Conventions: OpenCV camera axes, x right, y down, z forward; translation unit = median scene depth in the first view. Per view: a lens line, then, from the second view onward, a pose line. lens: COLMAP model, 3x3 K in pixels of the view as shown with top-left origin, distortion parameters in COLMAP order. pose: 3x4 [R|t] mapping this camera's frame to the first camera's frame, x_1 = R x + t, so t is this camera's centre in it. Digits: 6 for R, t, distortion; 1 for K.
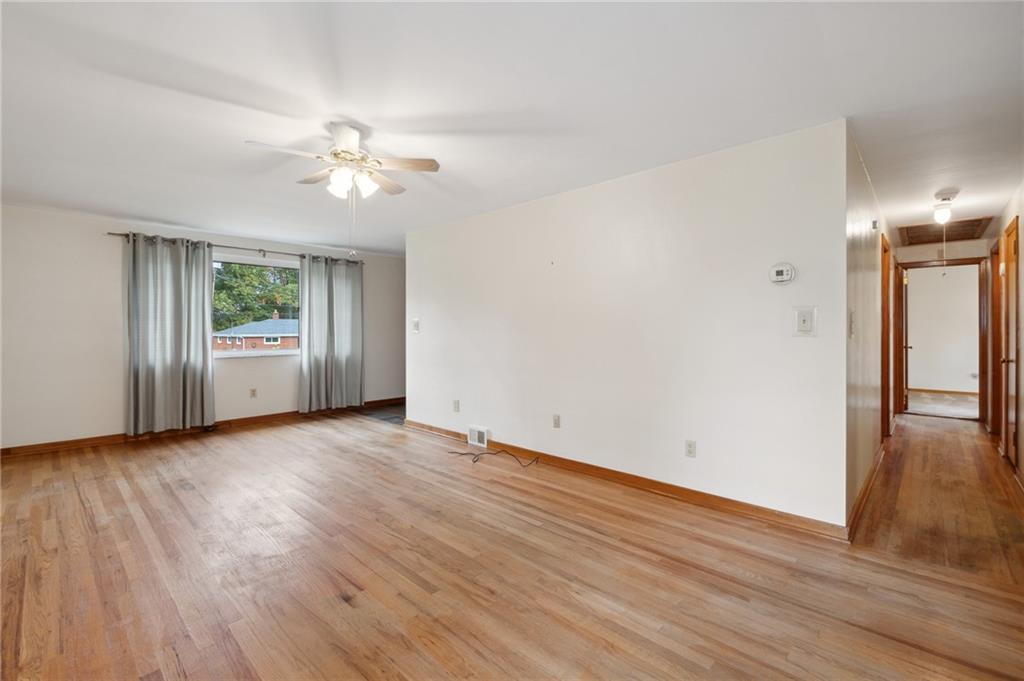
lens RADIAL K [[444.2, 0, 510.1], [0, 444.2, 334.7], [0, 0, 1]] dist [0.016281, -0.018614]
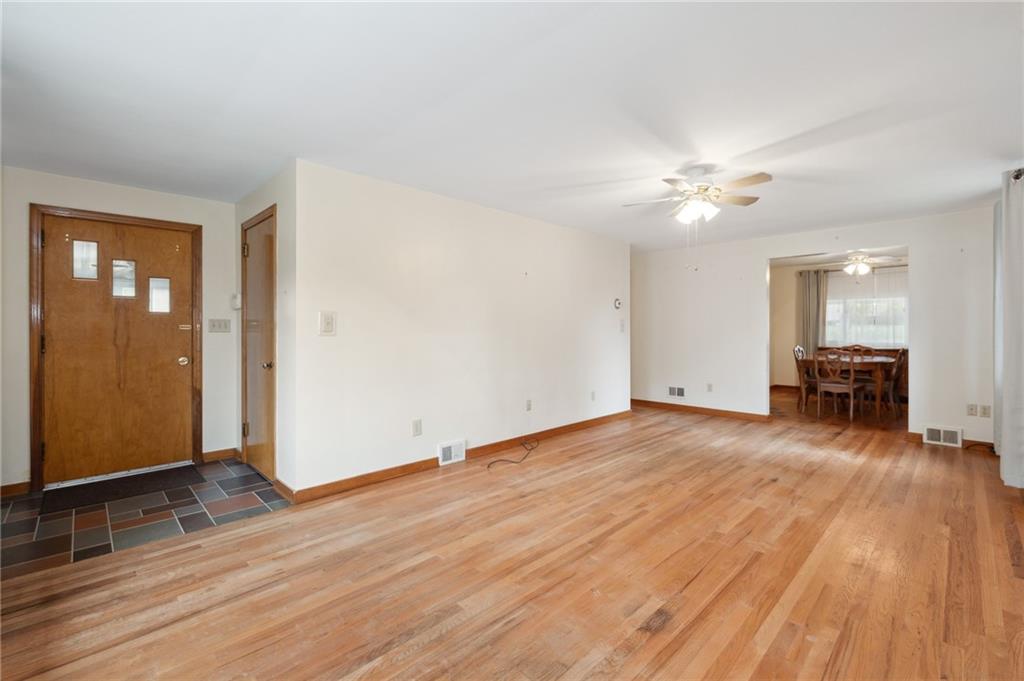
lens RADIAL K [[444.2, 0, 510.1], [0, 444.2, 334.7], [0, 0, 1]] dist [0.016281, -0.018614]
pose [[0.033533, -0.011073, 0.999376, -1.292302], [0.012044, 0.999870, 0.010674, -0.013075], [-0.999365, 0.011678, 0.033662, 1.180273]]
